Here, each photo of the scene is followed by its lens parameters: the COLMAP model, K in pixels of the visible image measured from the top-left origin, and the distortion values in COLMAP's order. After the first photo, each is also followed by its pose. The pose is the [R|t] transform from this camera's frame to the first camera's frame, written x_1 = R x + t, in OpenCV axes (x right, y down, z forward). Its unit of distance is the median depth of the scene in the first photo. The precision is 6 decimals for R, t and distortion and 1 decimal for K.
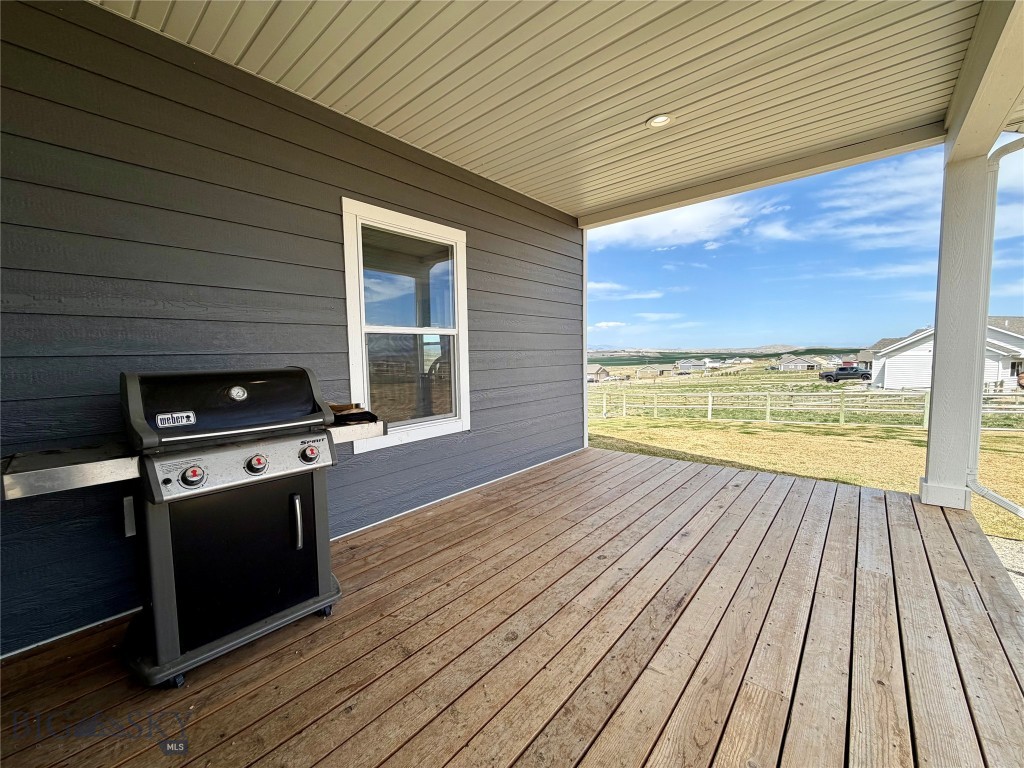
lens RADIAL K [[408.0, 0, 512.6], [0, 408.0, 384.4], [0, 0, 1]] dist [-0.003442, -0.000453]
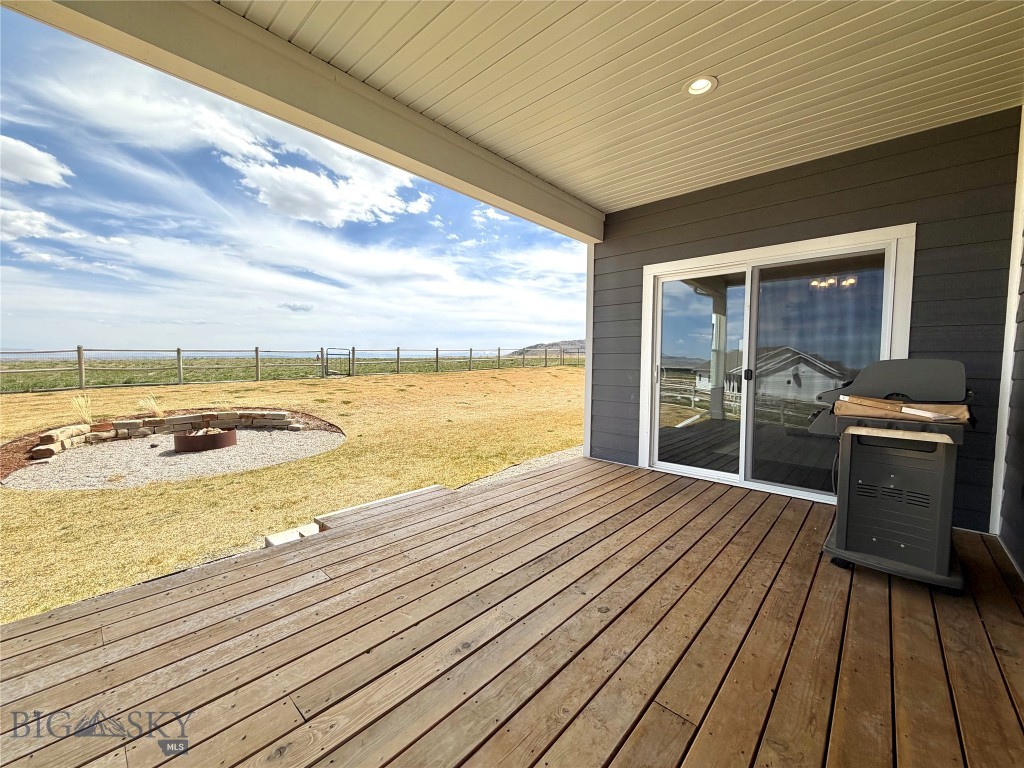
lens RADIAL K [[408.0, 0, 512.1], [0, 408.0, 383.1], [0, 0, 1]] dist [-0.003442, -0.000453]
pose [[-0.999524, 0.008070, 0.029777, 0.390759], [0.011887, 0.991398, 0.130343, -0.112736], [-0.028469, 0.130635, -0.991022, 1.826814]]
